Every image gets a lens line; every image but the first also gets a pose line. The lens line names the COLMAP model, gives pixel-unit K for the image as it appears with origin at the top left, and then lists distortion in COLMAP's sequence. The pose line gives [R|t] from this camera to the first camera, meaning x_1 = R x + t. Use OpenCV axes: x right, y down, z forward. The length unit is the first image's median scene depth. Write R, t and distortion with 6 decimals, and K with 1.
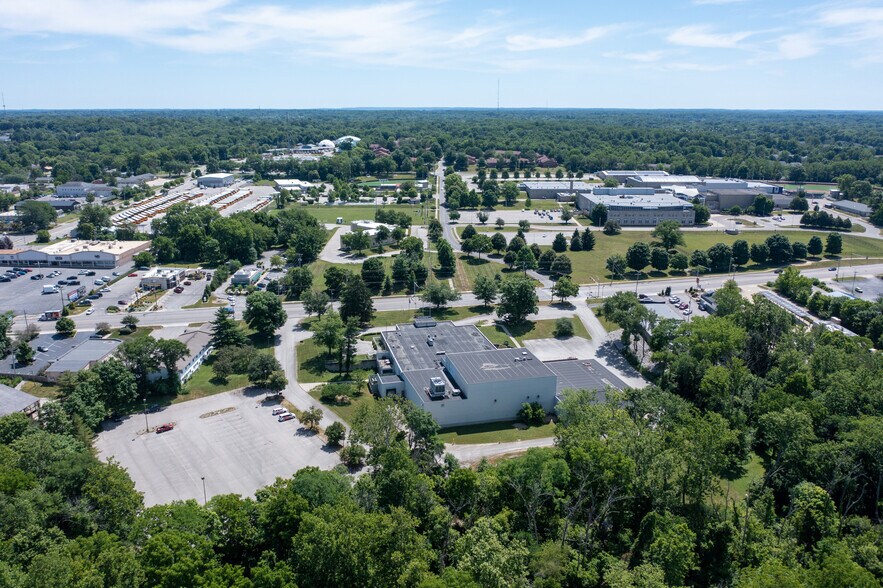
lens RADIAL K [[694.6, 0, 448.7], [0, 694.6, 286.4], [0, 0, 1]] dist [-0.022044, 0.006220]
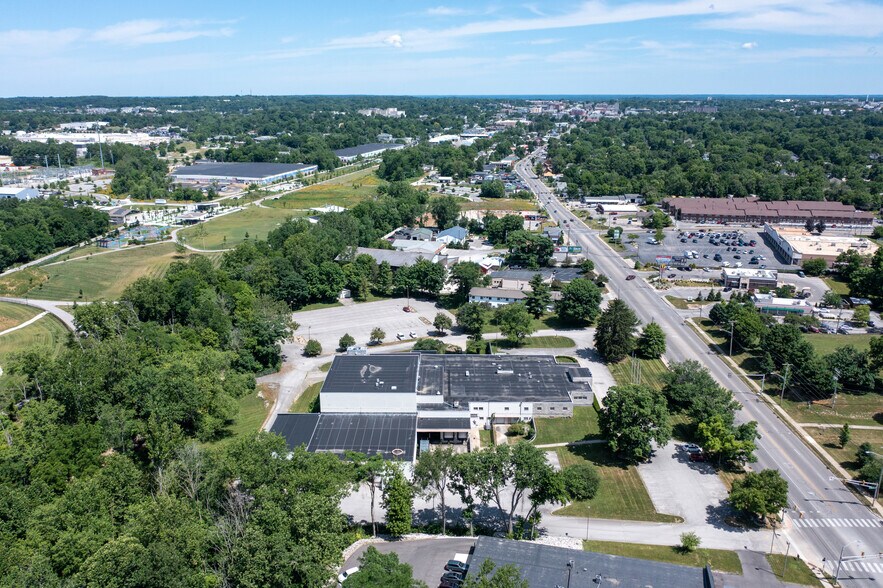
lens RADIAL K [[694.6, 0, 427.8], [0, 694.6, 286.5], [0, 0, 1]] dist [-0.022044, 0.006220]
pose [[-0.265336, 0.261780, -0.927937, 0.342690], [-0.240356, 0.914090, 0.326601, -0.122716], [0.933716, 0.309695, -0.179621, 0.469487]]
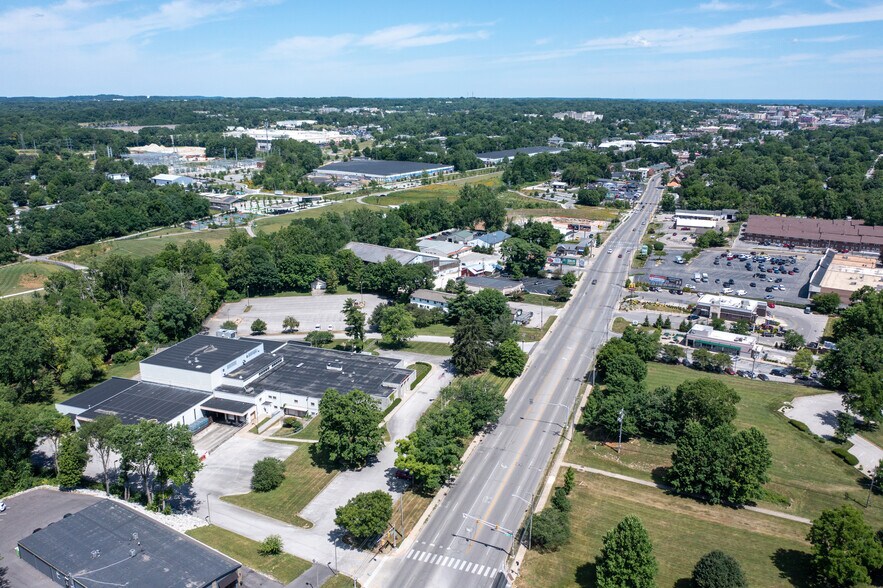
lens RADIAL K [[694.6, 0, 434.8], [0, 694.6, 301.2], [0, 0, 1]] dist [-0.022044, 0.006220]
pose [[-0.563589, 0.236210, -0.791563, 0.255970], [-0.208429, 0.886577, 0.412964, -0.171729], [0.799328, 0.397726, -0.450432, 0.662356]]
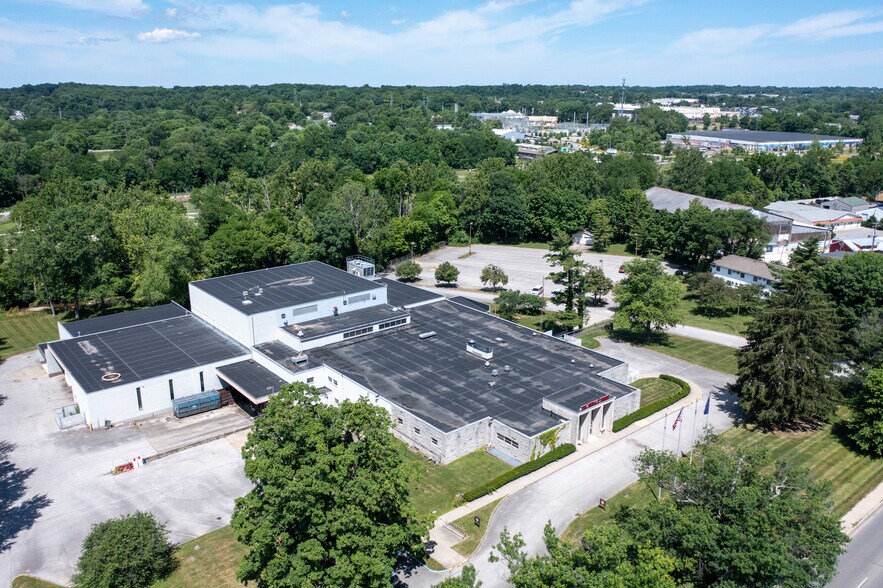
lens RADIAL K [[694.6, 0, 437.2], [0, 694.6, 298.6], [0, 0, 1]] dist [-0.022044, 0.006220]
pose [[-0.904930, 0.120210, -0.408229, 0.075719], [-0.110454, 0.860054, 0.498103, -0.074172], [0.410976, 0.495838, -0.765012, 0.593757]]
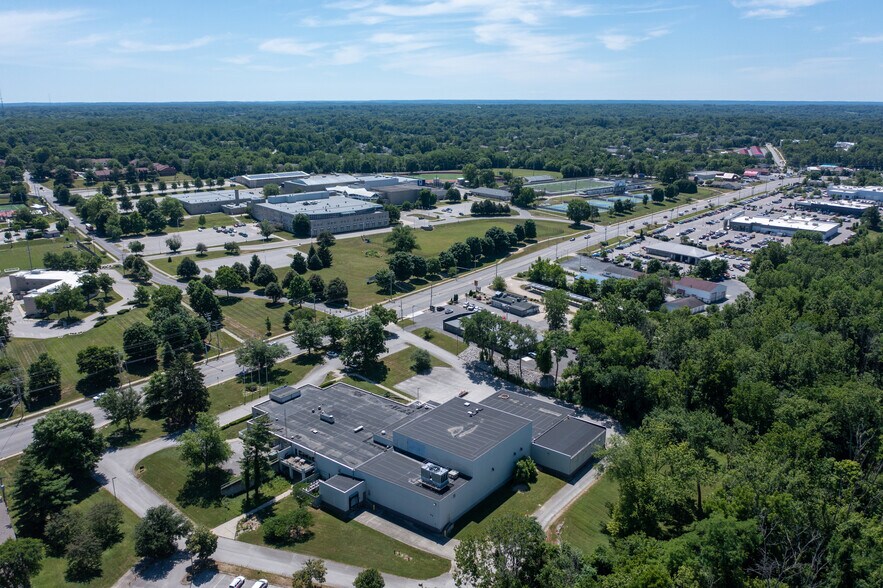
lens RADIAL K [[694.6, 0, 435.7], [0, 694.6, 299.1], [0, 0, 1]] dist [-0.022044, 0.006220]
pose [[0.794609, -0.172780, 0.582017, -0.167937], [0.156915, 0.984524, 0.078039, -0.044186], [-0.586493, 0.029316, 0.809423, 0.129037]]
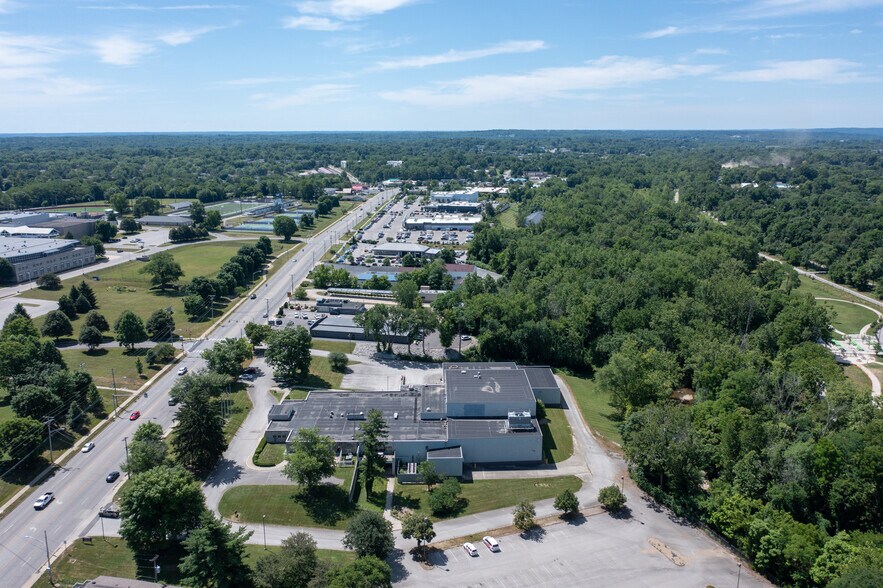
lens RADIAL K [[694.6, 0, 437.5], [0, 694.6, 311.6], [0, 0, 1]] dist [-0.022044, 0.006220]
pose [[0.241027, -0.251915, 0.937254, -0.329578], [0.250093, 0.949232, 0.190820, -0.074808], [-0.937742, 0.188408, 0.291793, 0.298833]]
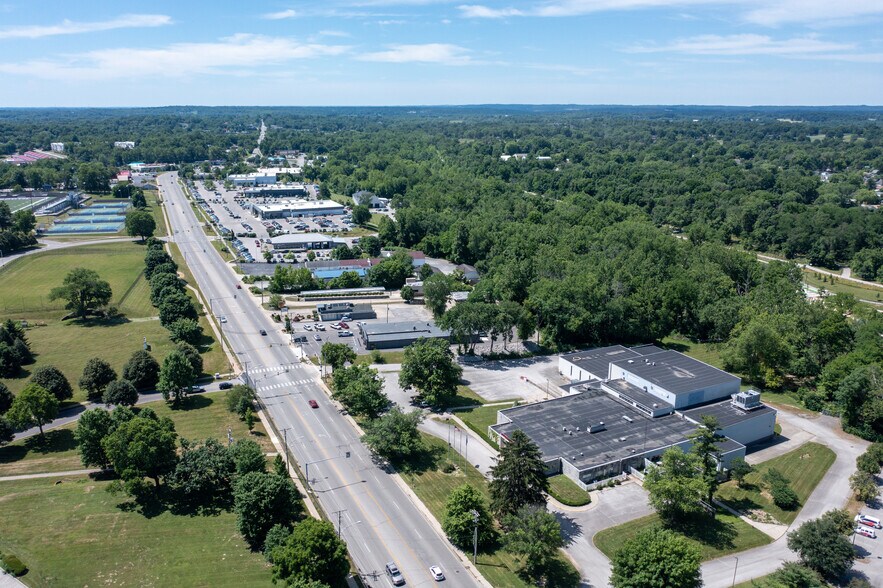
lens RADIAL K [[694.6, 0, 438.0], [0, 694.6, 295.7], [0, 0, 1]] dist [-0.022044, 0.006220]
pose [[-0.211048, -0.263543, 0.941278, -0.290225], [0.245085, 0.917940, 0.311960, -0.142246], [-0.946252, 0.296531, -0.129139, 0.549557]]
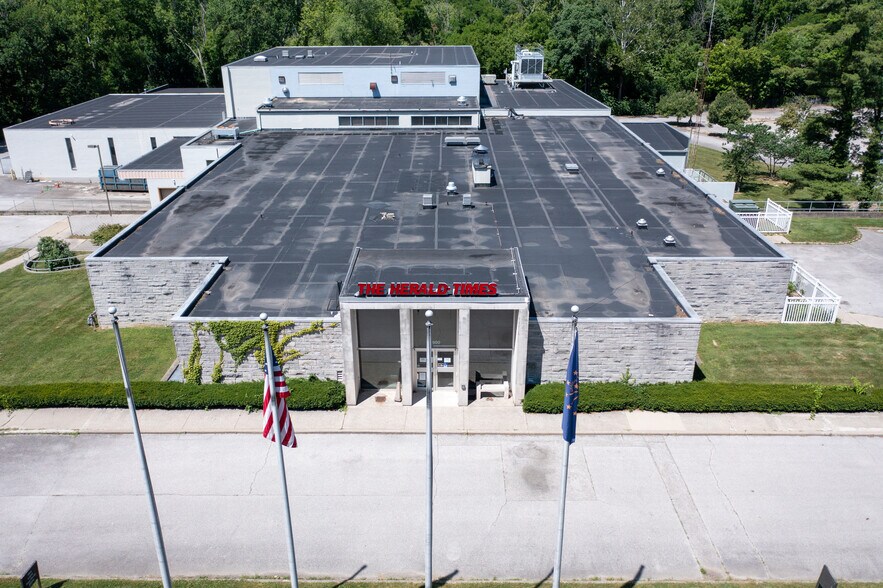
lens RADIAL K [[694.6, 0, 436.3], [0, 694.6, 293.6], [0, 0, 1]] dist [-0.022044, 0.006220]
pose [[-0.966051, -0.101766, 0.237464, -0.031792], [0.069020, 0.784082, 0.616808, -0.008598], [-0.248961, 0.612258, -0.750439, 0.535877]]
